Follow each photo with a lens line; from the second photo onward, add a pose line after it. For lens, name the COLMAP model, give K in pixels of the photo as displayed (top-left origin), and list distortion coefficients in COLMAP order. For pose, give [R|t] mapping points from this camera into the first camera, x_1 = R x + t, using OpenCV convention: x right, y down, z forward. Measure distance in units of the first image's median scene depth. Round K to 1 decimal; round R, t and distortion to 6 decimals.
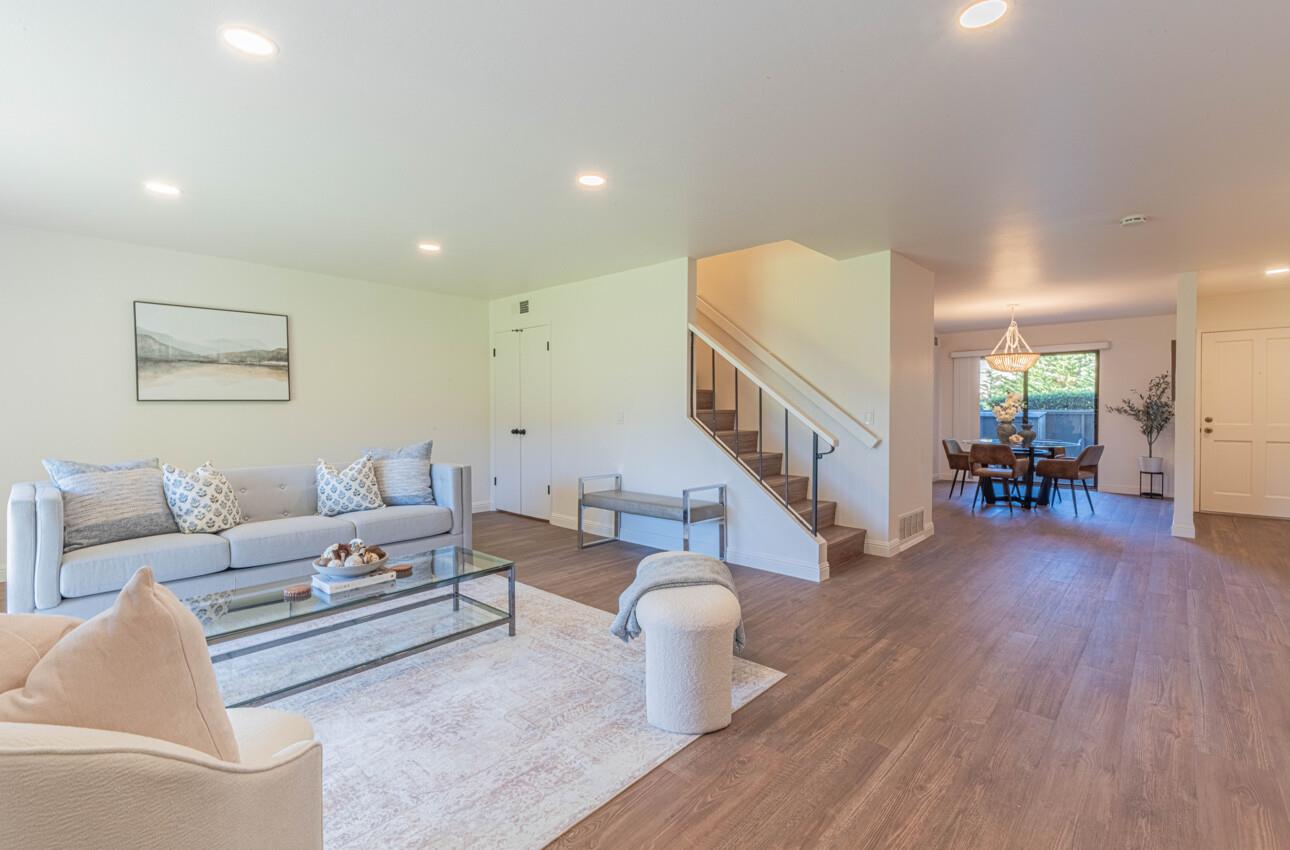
lens RADIAL K [[568.4, 0, 649.8], [0, 568.4, 420.4], [0, 0, 1]] dist [0.006070, 0.001021]
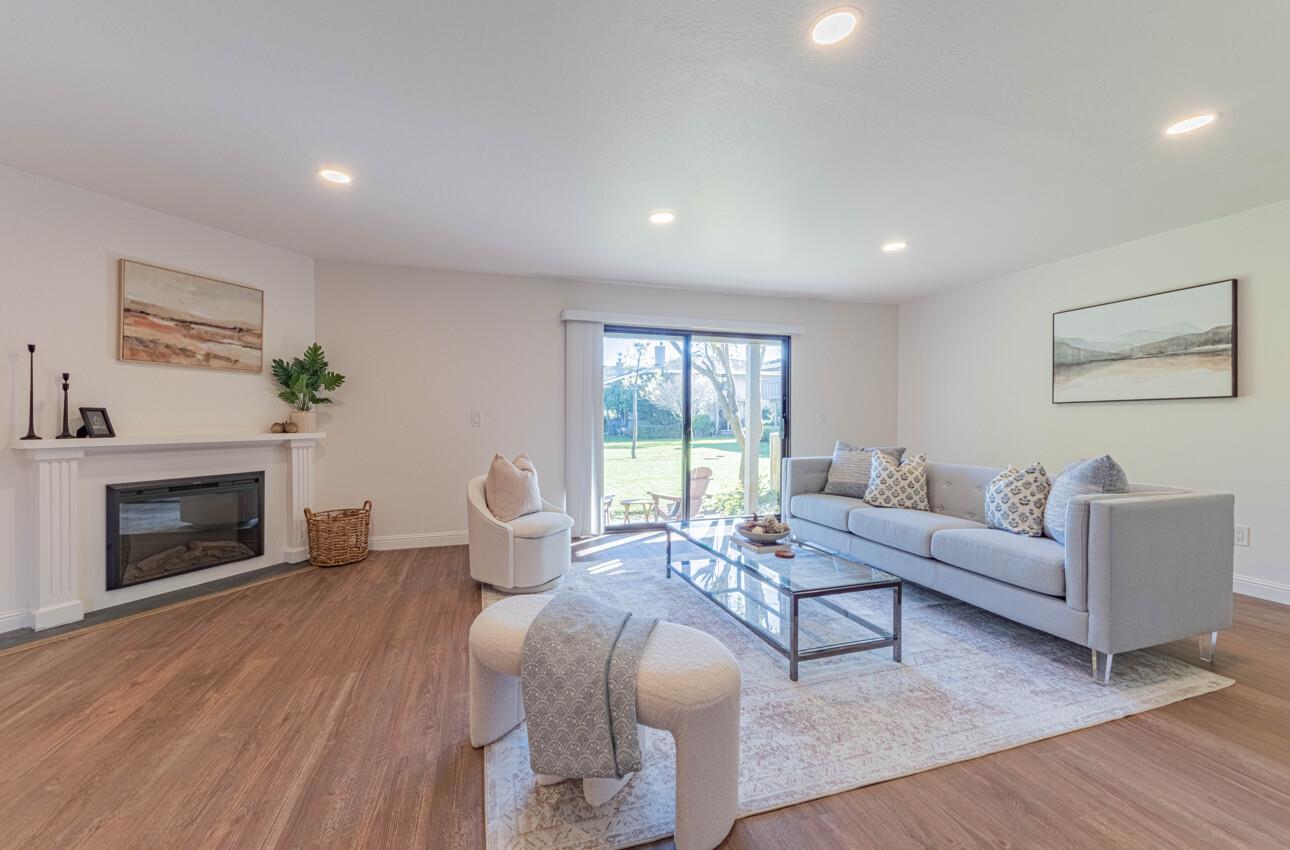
lens RADIAL K [[487.0, 0, 626.6], [0, 487.0, 427.8], [0, 0, 1]] dist [-0.006902, -0.000374]
pose [[-0.521250, 0.018077, -0.853212, 0.404130], [-0.016968, 0.999358, 0.031539, -0.003885], [0.853235, 0.030917, -0.520609, 0.969808]]
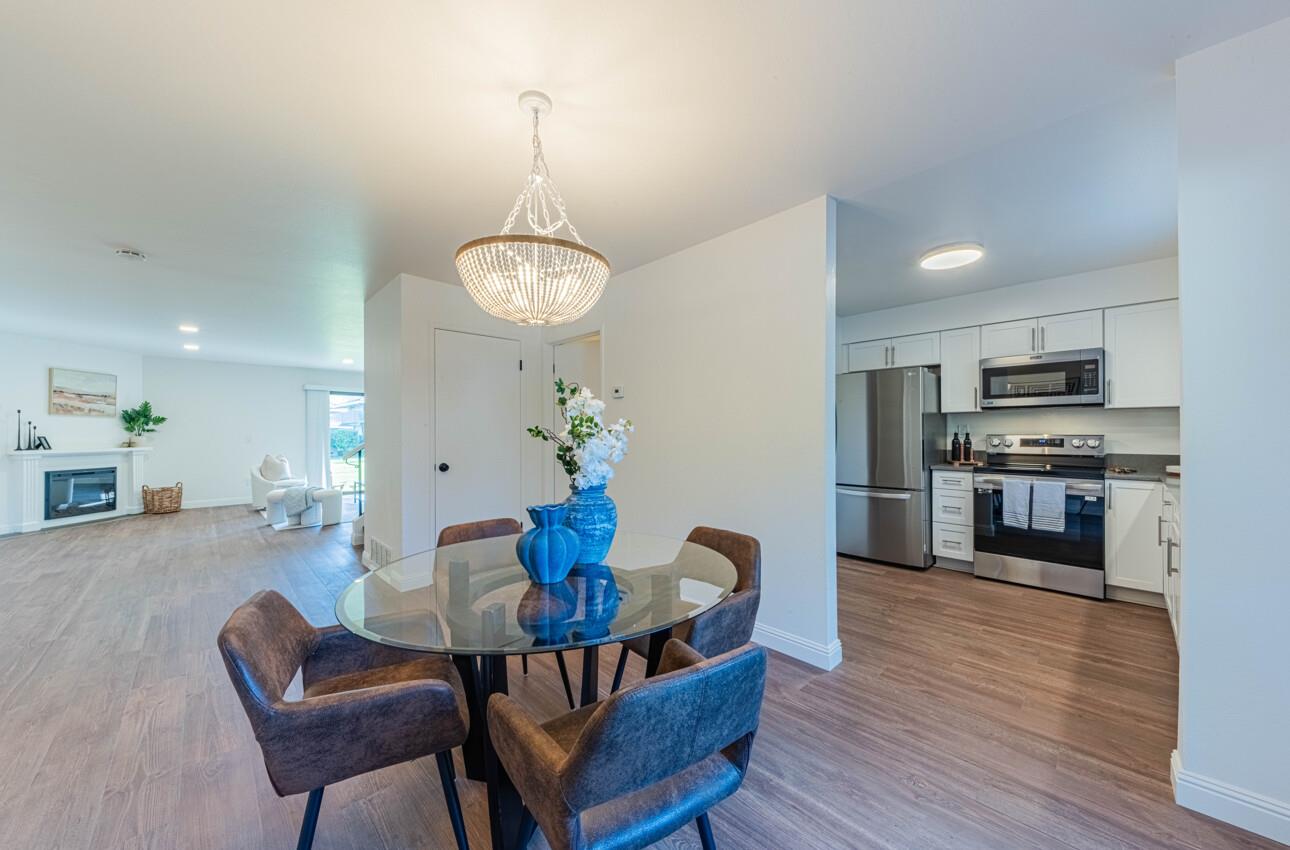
lens RADIAL K [[487.0, 0, 655.9], [0, 487.0, 435.7], [0, 0, 1]] dist [-0.006902, -0.000374]
pose [[-0.085793, 0.008959, -0.996273, 1.725886], [-0.011280, 0.999887, 0.009963, -0.041549], [0.996249, 0.012092, -0.085682, 2.181811]]
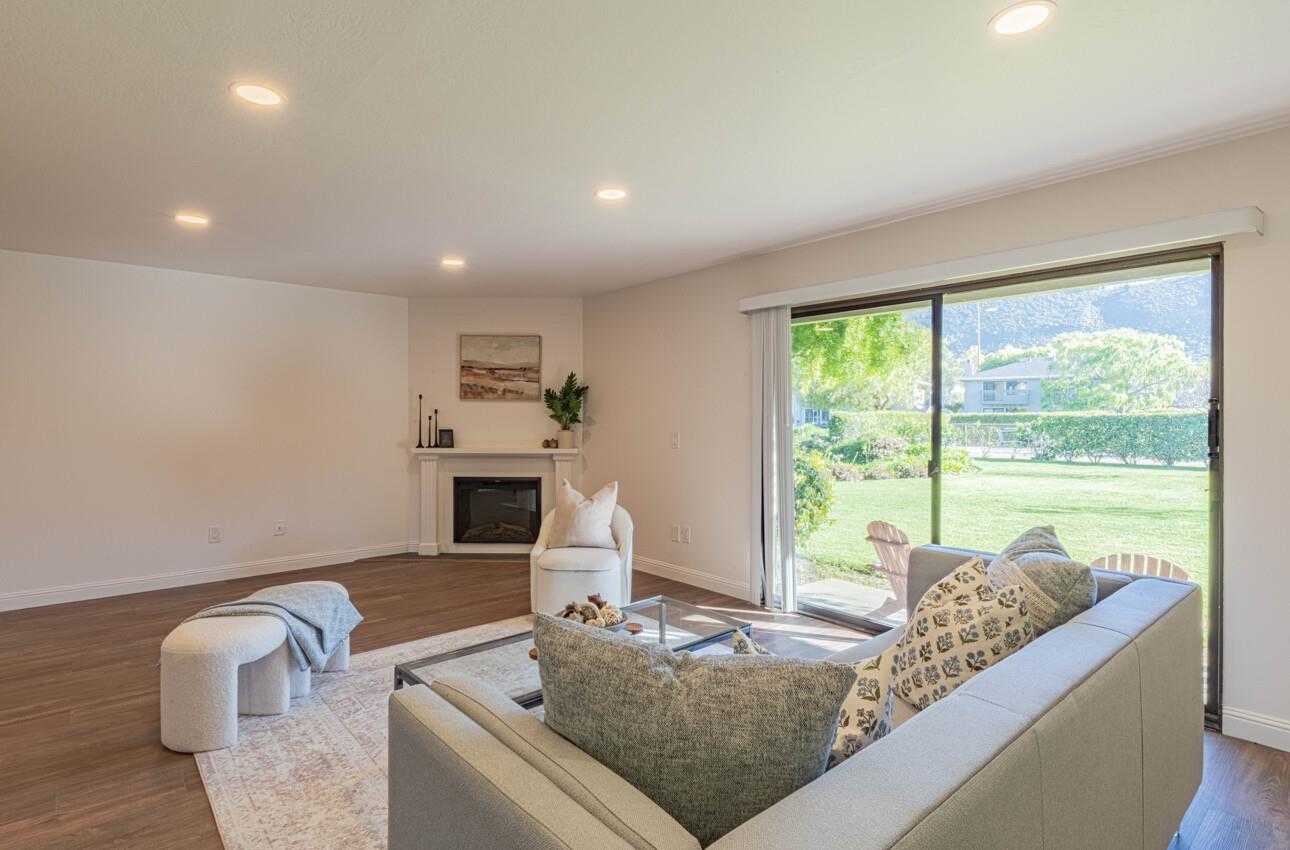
lens RADIAL K [[648.7, 0, 612.1], [0, 648.7, 423.2], [0, 0, 1]] dist [-0.003148, -0.000122]
pose [[-0.986215, 0.000436, 0.165468, -0.536040], [0.005267, 0.999572, 0.028764, -0.060935], [-0.165384, 0.029239, -0.985796, 1.458905]]
